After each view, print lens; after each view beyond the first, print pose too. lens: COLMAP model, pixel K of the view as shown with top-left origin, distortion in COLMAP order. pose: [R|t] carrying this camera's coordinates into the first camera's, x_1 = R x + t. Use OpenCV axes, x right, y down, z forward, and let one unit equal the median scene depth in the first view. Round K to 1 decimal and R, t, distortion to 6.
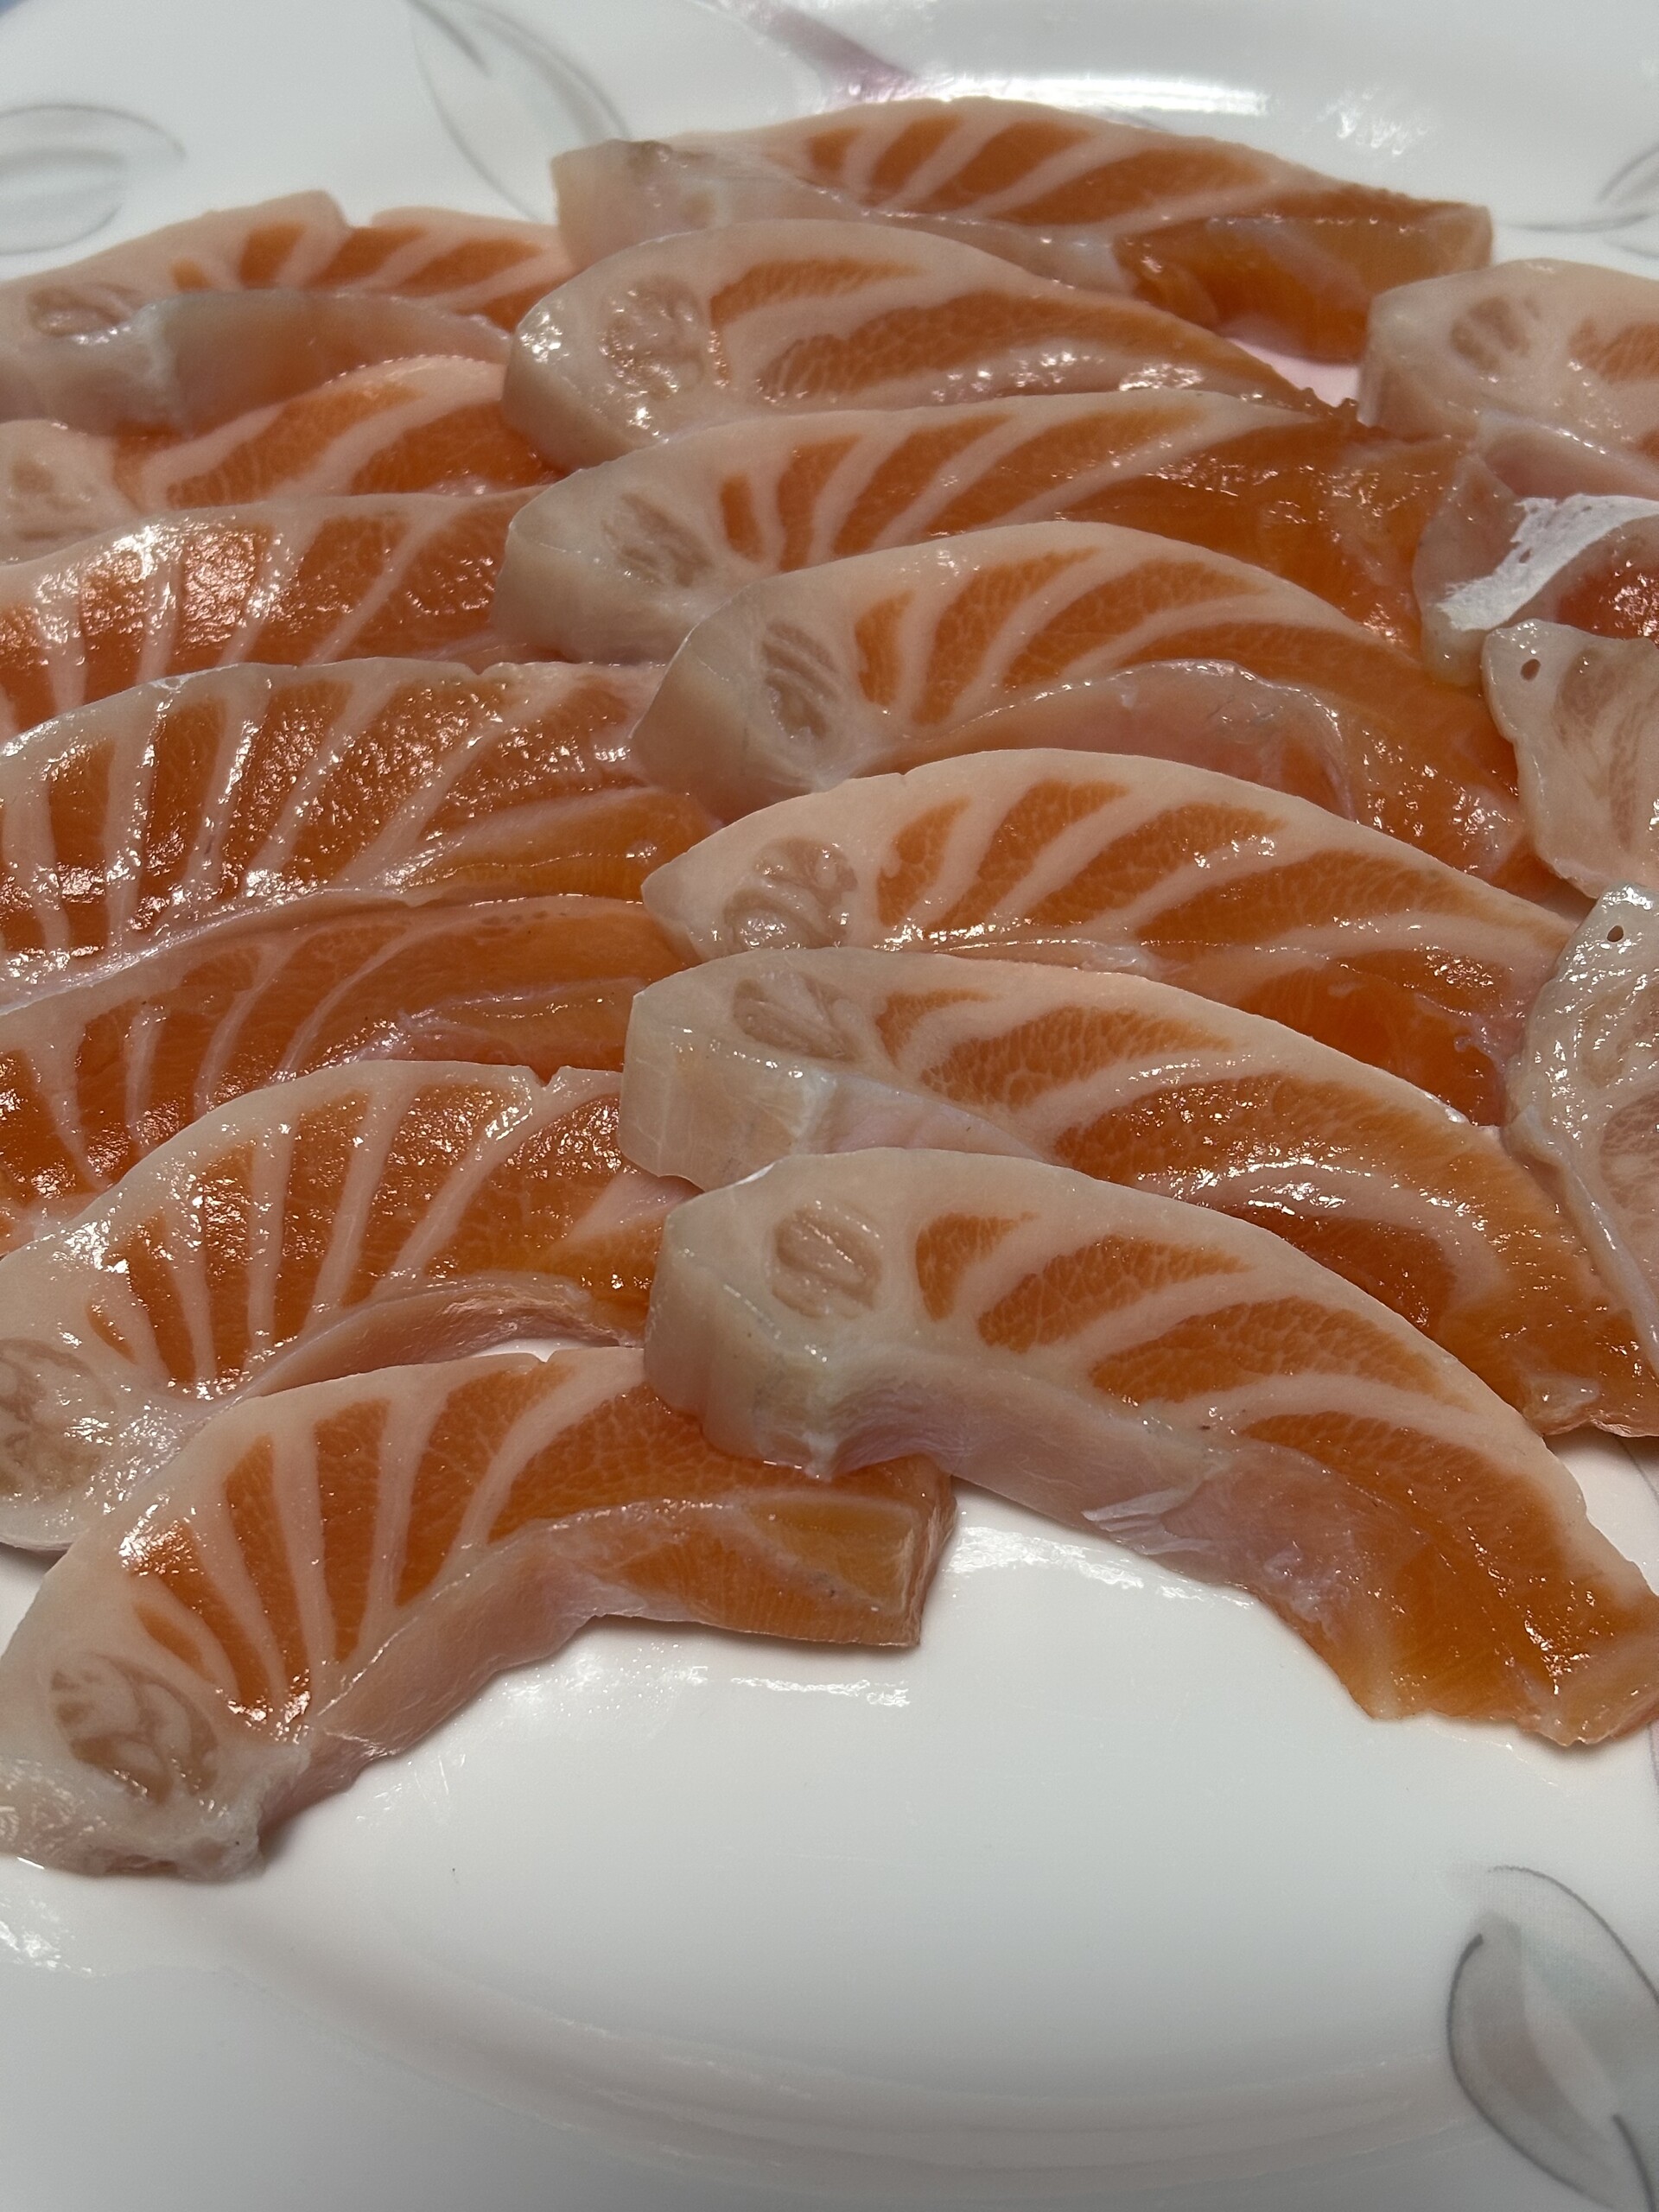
lens RADIAL K [[3415.5, 0, 829.5], [0, 3415.5, 1106.0], [0, 0, 1]] dist [0.216078, -1.108109]
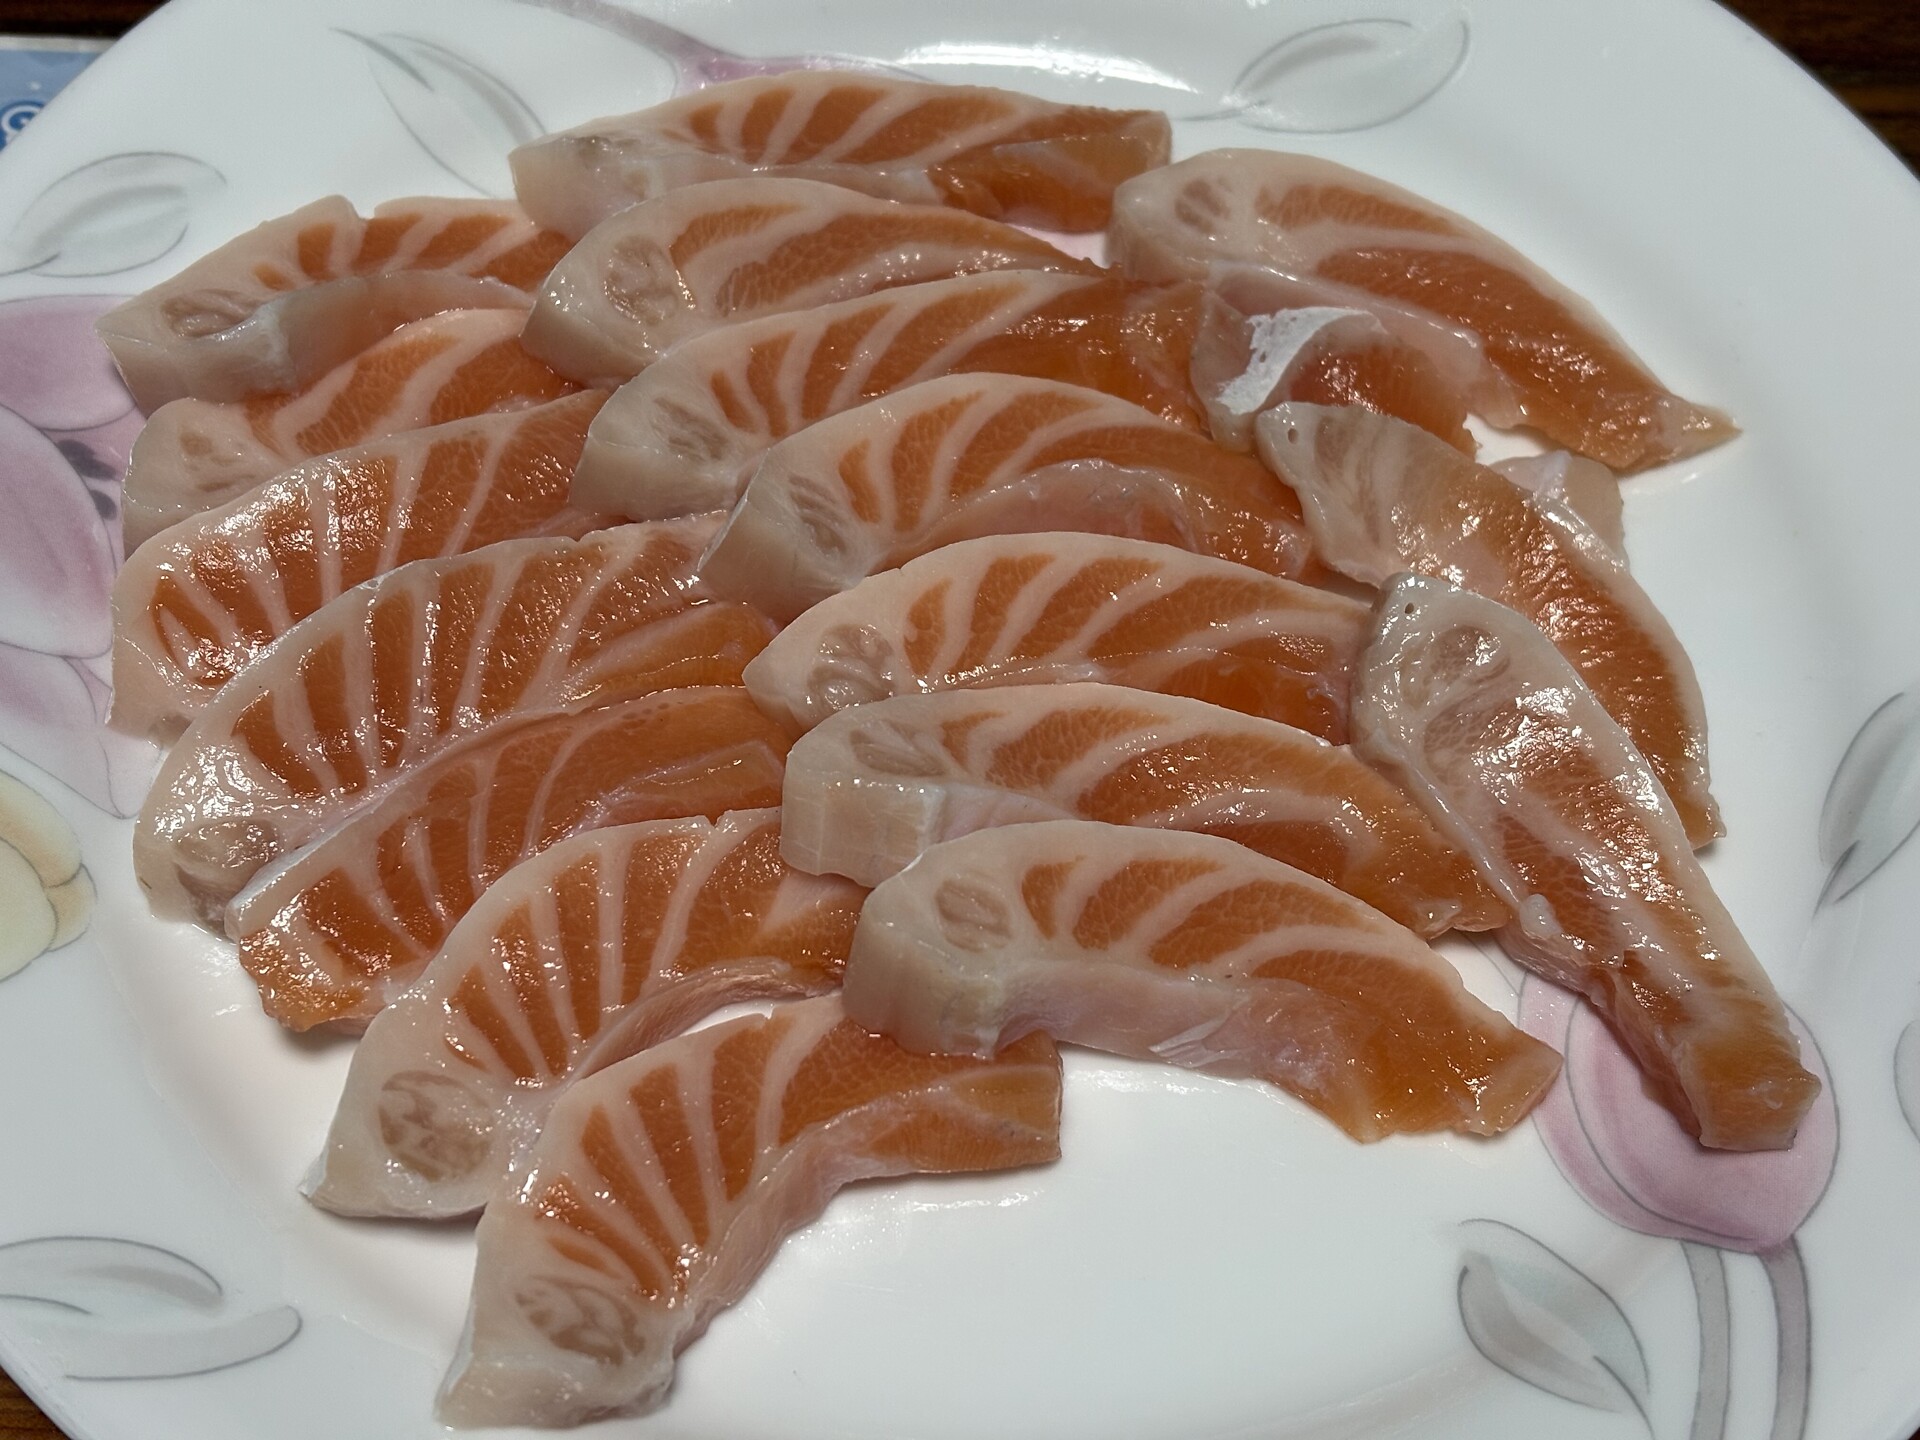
lens RADIAL K [[2964.6, 0, 960.0], [0, 2964.6, 720.0], [0, 0, 1]] dist [0.216078, -1.108109]
pose [[0.957060, -0.164579, 0.238642, -0.265611], [0.163916, 0.986212, 0.022766, -0.059380], [-0.239098, 0.017329, 0.970841, -0.216613]]
